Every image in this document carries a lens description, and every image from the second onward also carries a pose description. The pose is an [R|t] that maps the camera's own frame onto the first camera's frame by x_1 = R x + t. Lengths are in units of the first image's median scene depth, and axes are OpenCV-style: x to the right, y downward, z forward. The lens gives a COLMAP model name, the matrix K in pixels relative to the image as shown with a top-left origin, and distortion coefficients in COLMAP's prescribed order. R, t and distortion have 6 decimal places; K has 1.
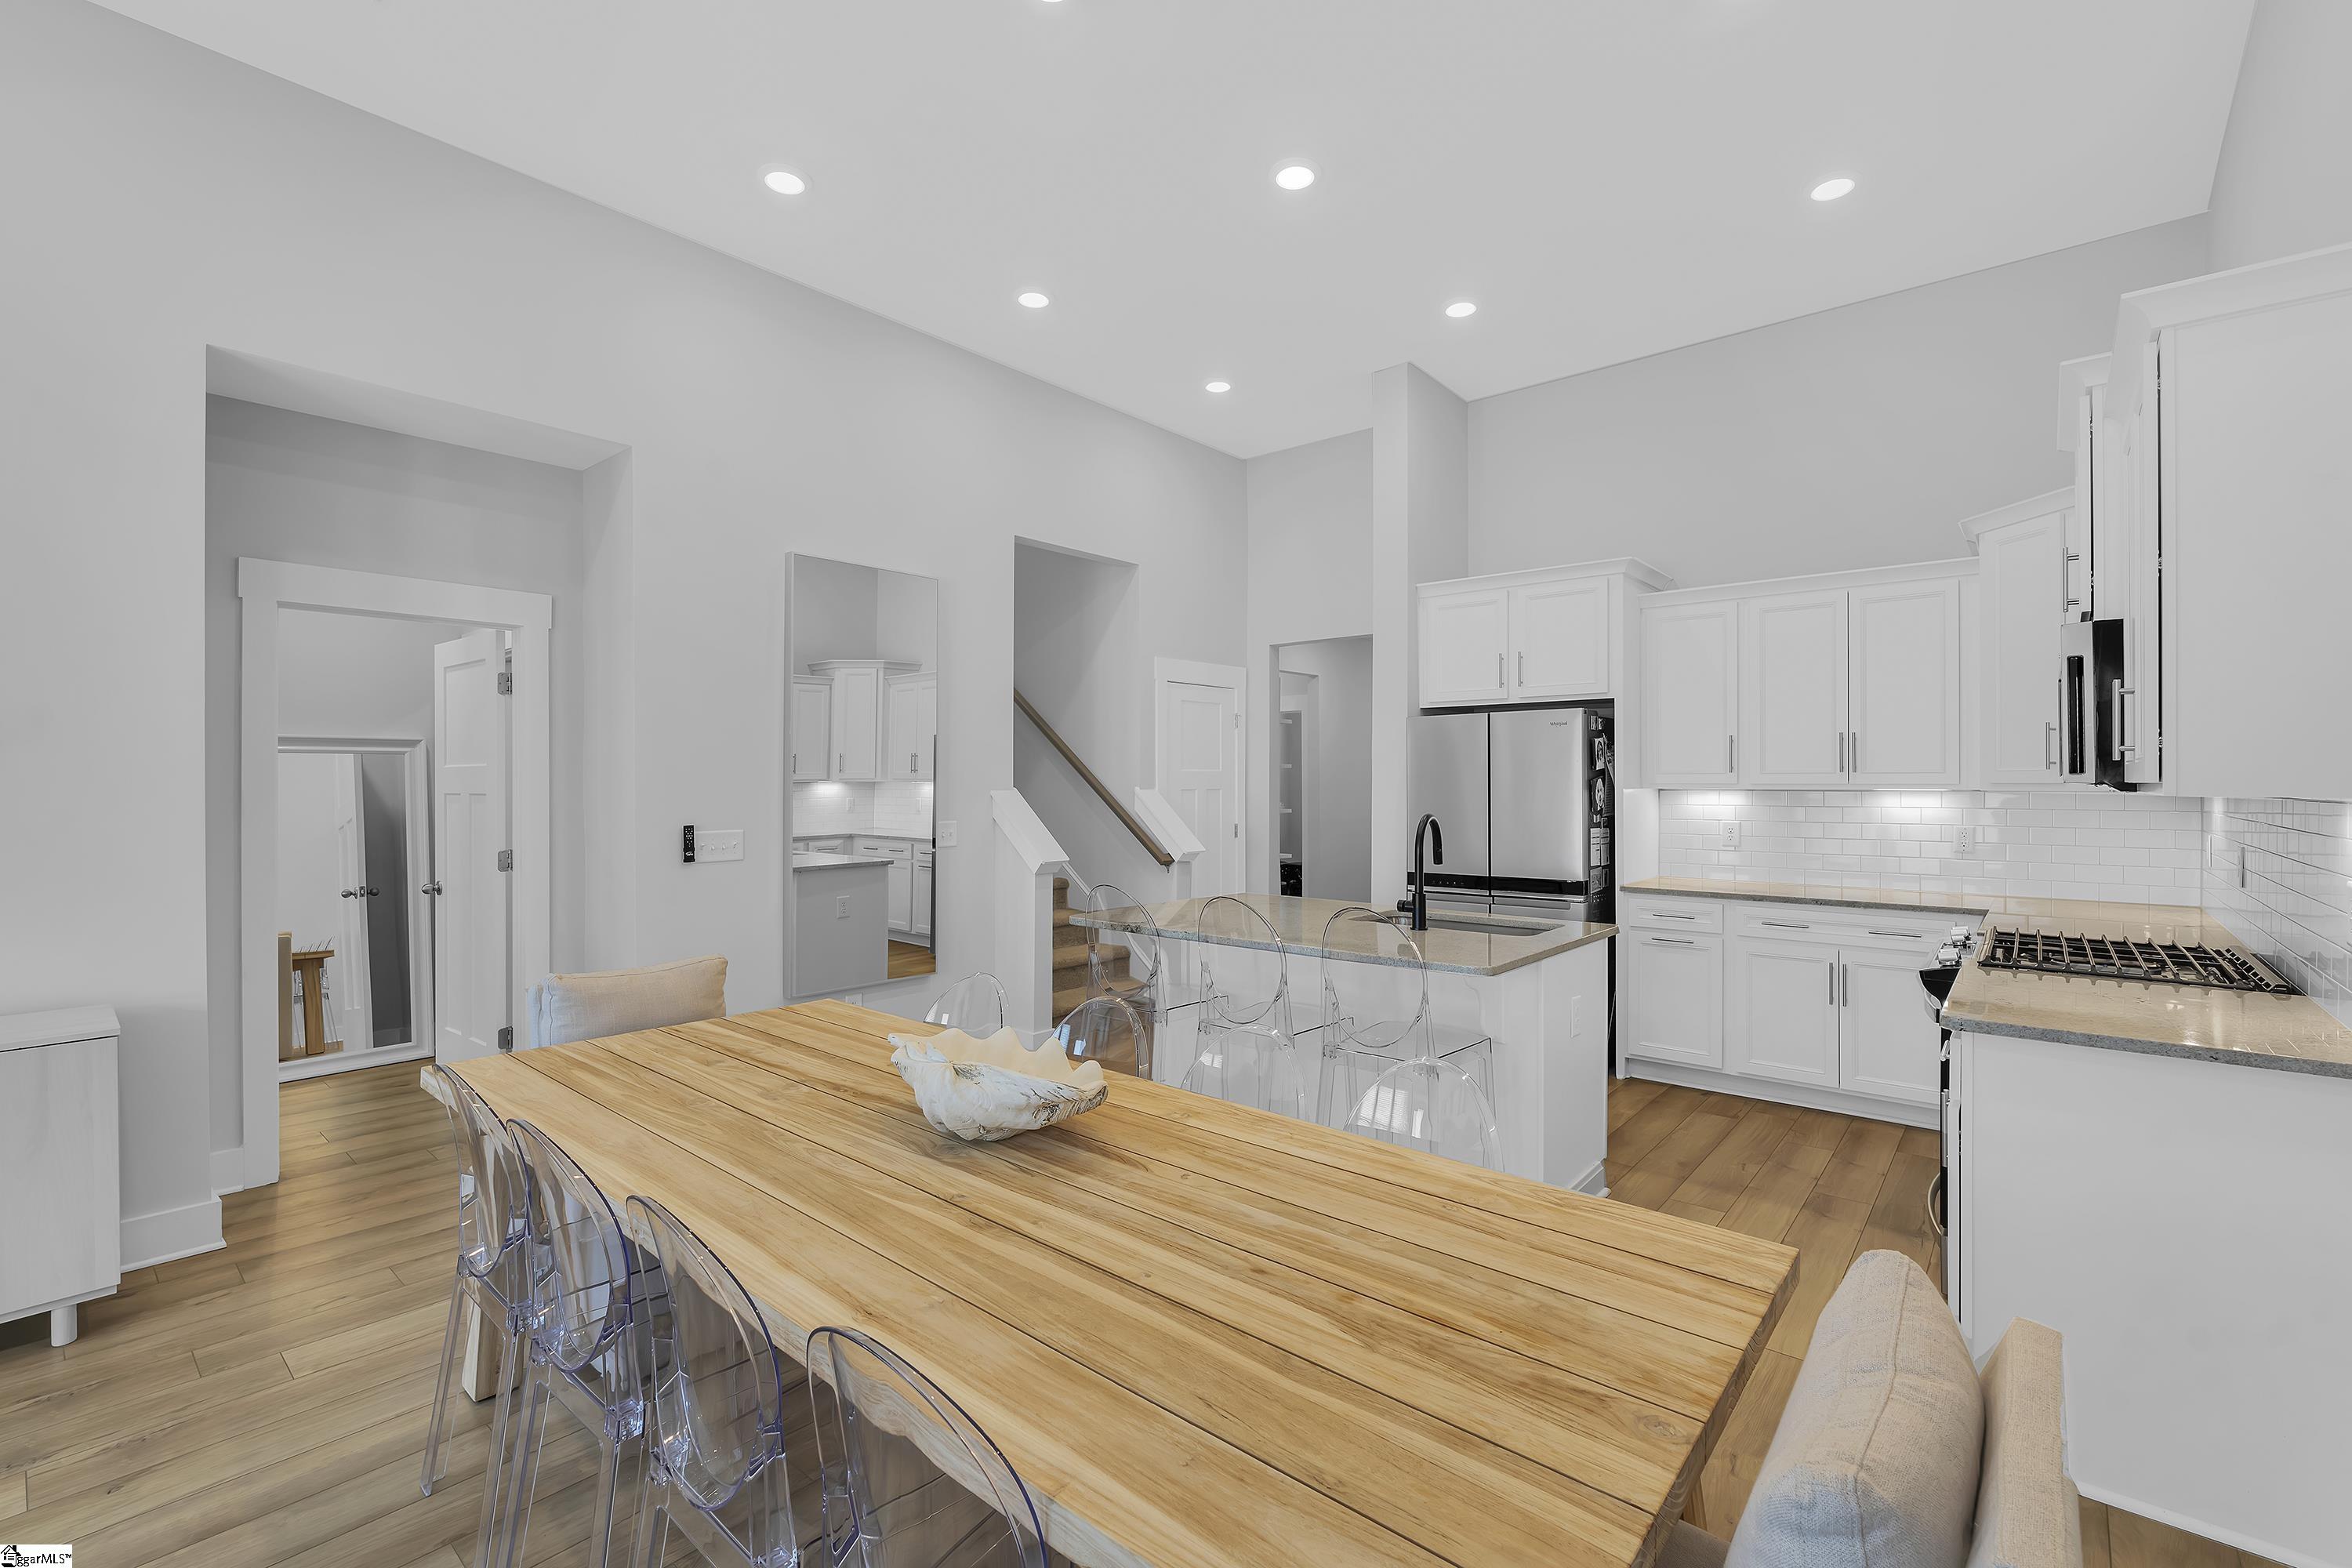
lens RADIAL K [[1023.1, 0, 1177.6], [0, 1023.1, 776.2], [0, 0, 1]] dist [-0.010131, 0.008144]
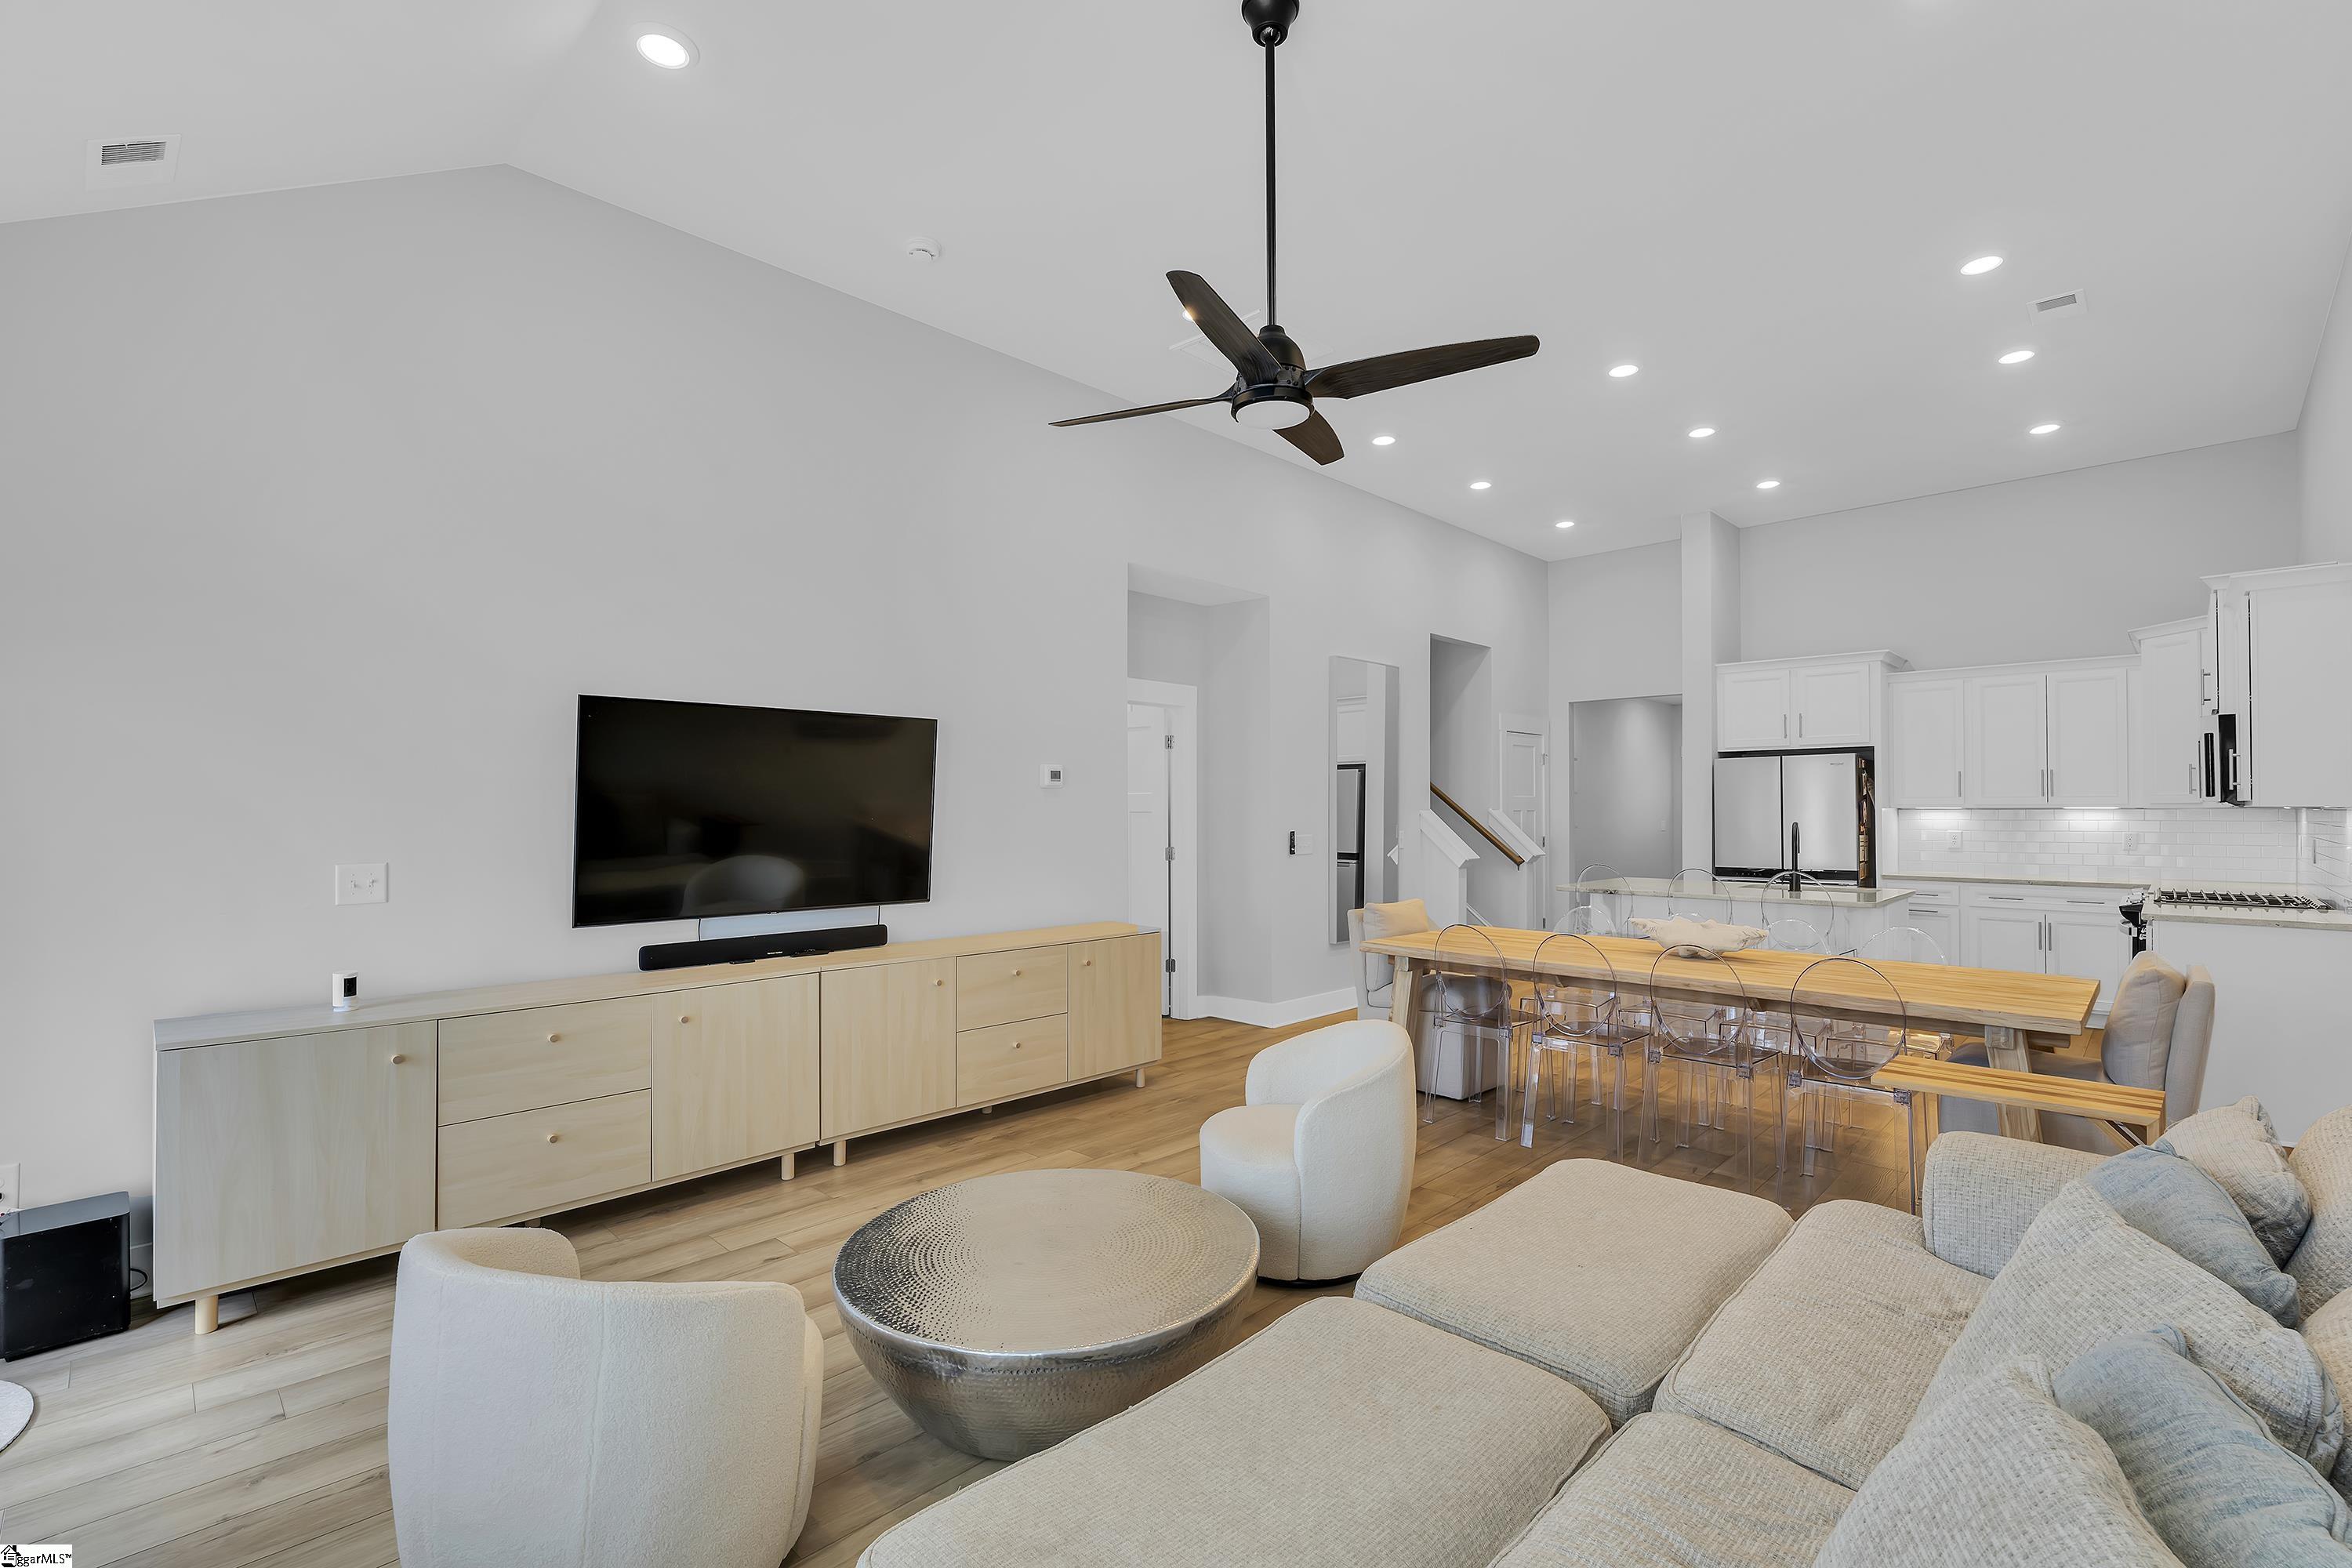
lens RADIAL K [[1035.8, 0, 1175.4], [0, 1035.8, 792.3], [0, 0, 1]] dist [-0.028481, 0.013255]
pose [[0.997491, -0.002397, -0.070750, -0.489705], [0.001689, 0.999948, -0.010068, 0.003005], [0.070770, 0.009923, 0.997443, -0.556874]]
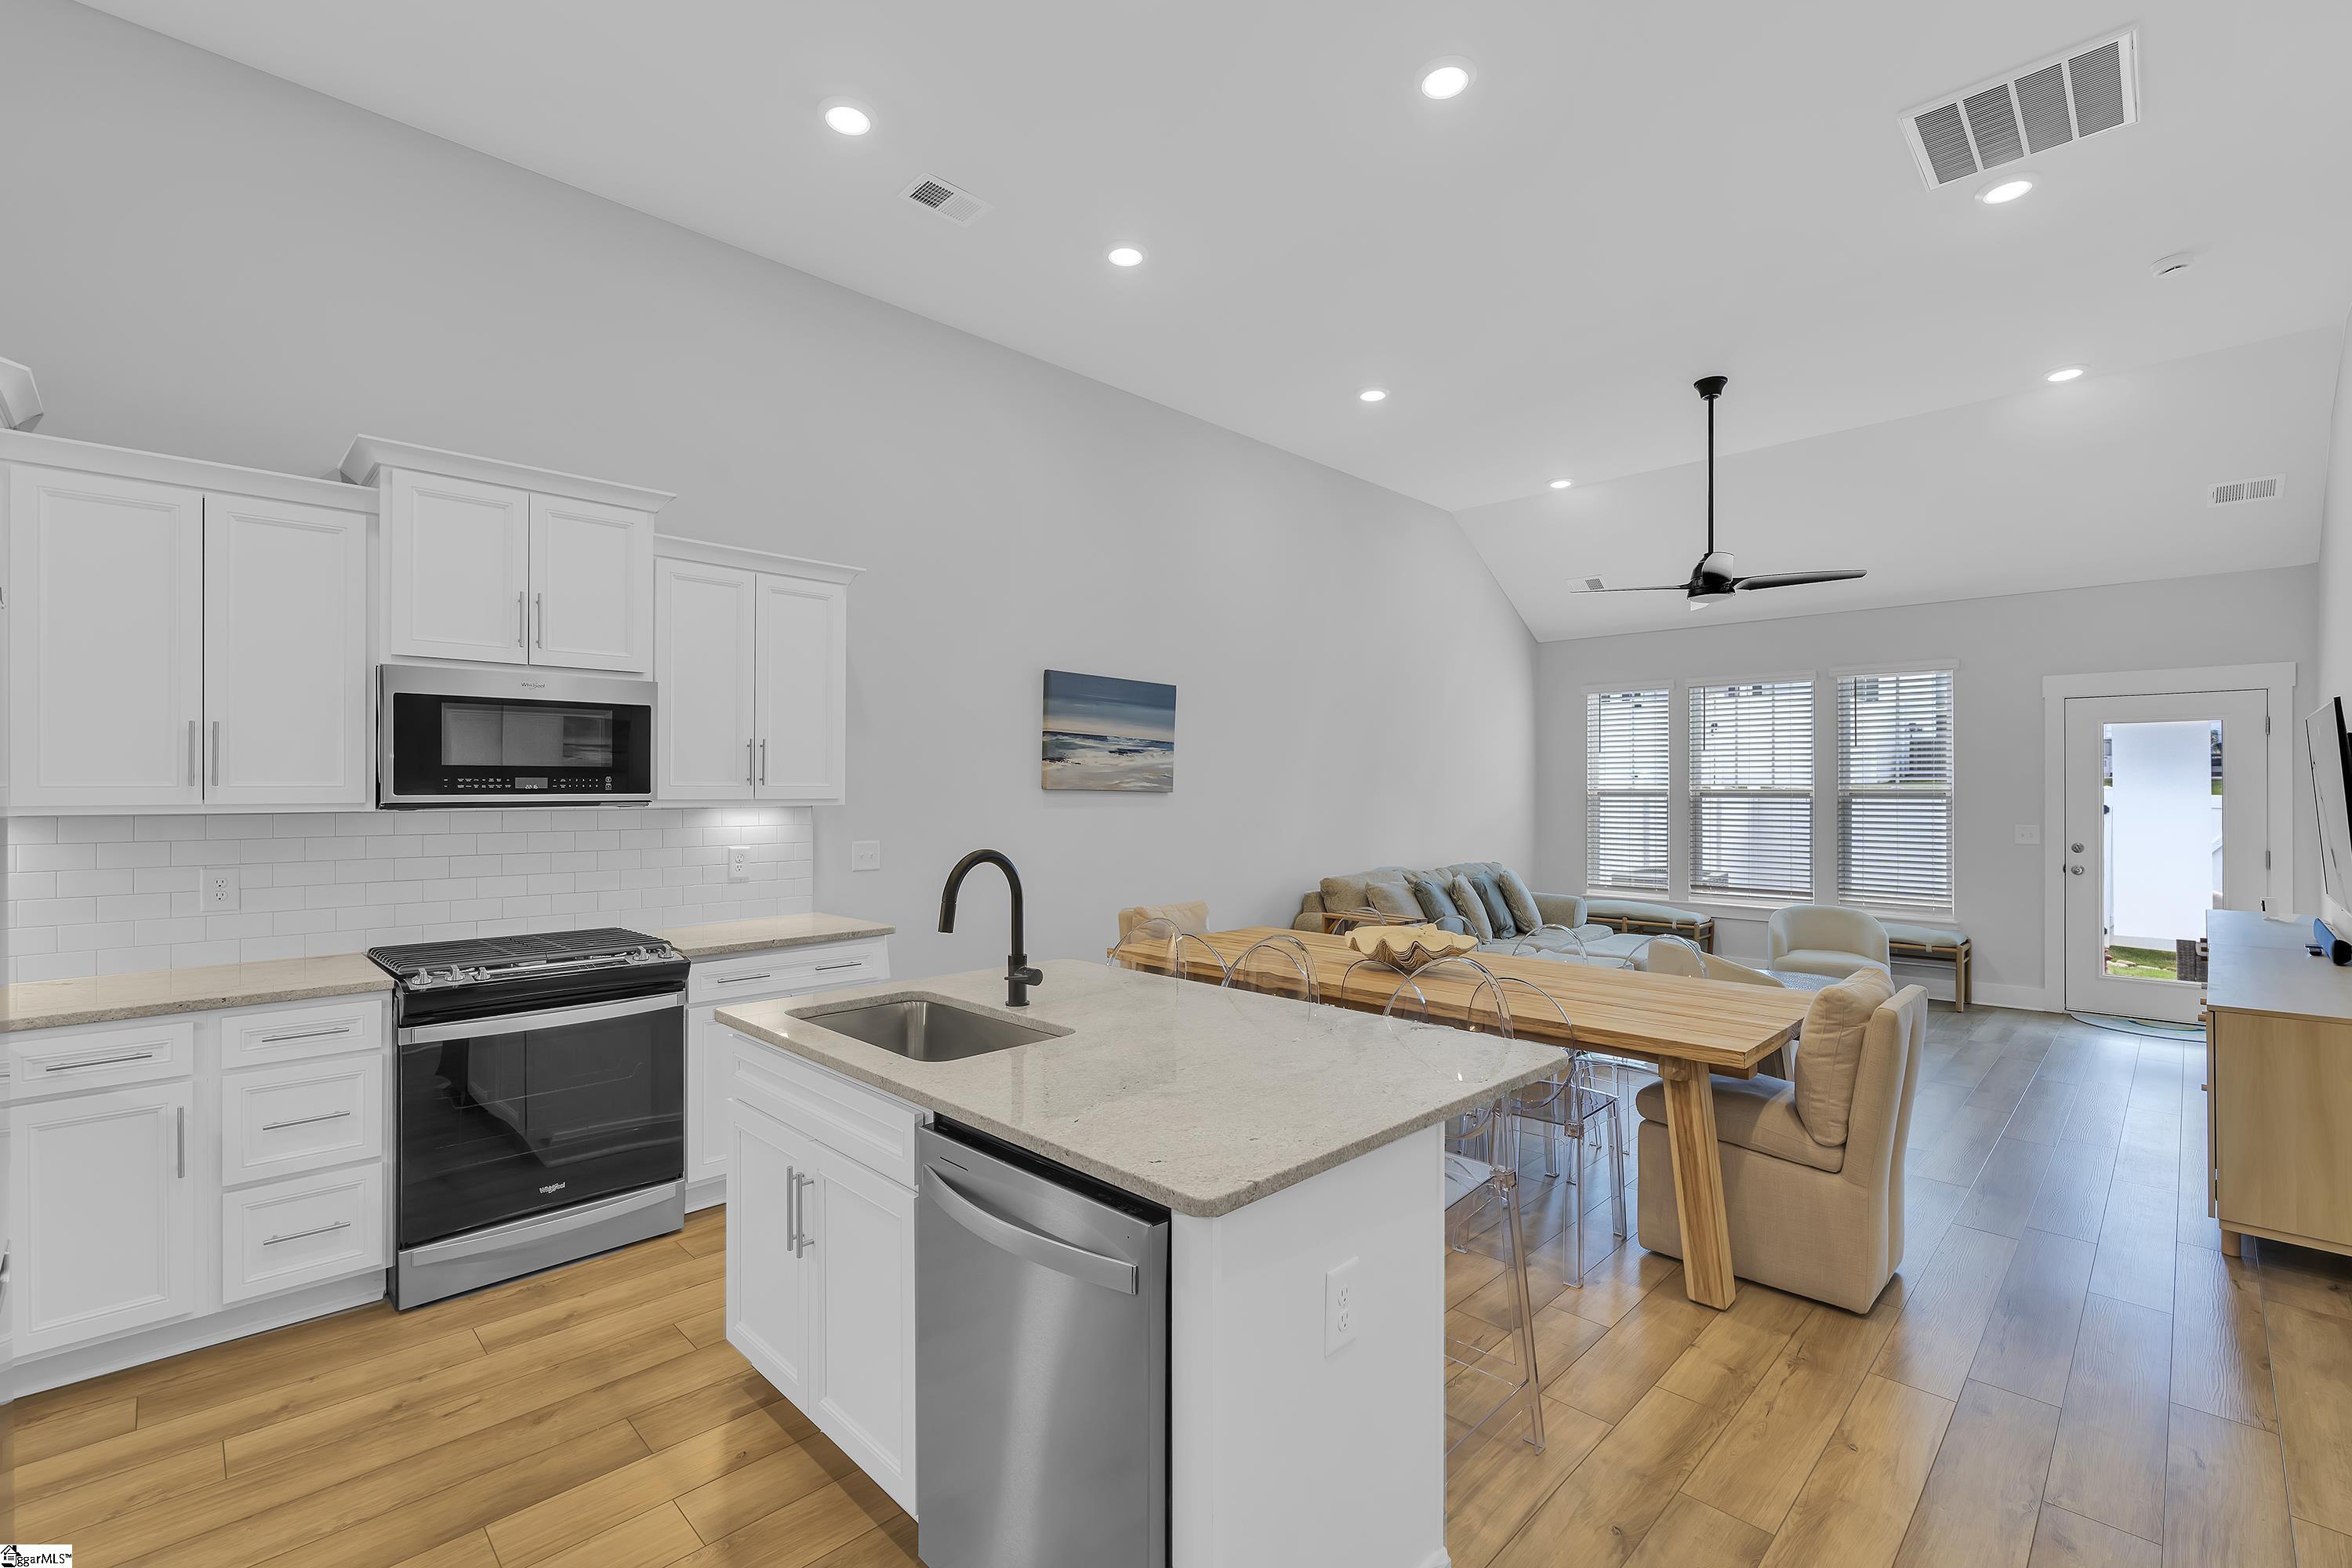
lens RADIAL K [[1035.8, 0, 1175.4], [0, 1035.8, 792.3], [0, 0, 1]] dist [-0.028481, 0.013255]
pose [[-0.997642, -0.002572, 0.068588, 0.091794], [-0.002696, 0.999995, -0.001714, -0.000983], [-0.068583, -0.001895, -0.997644, 2.120336]]
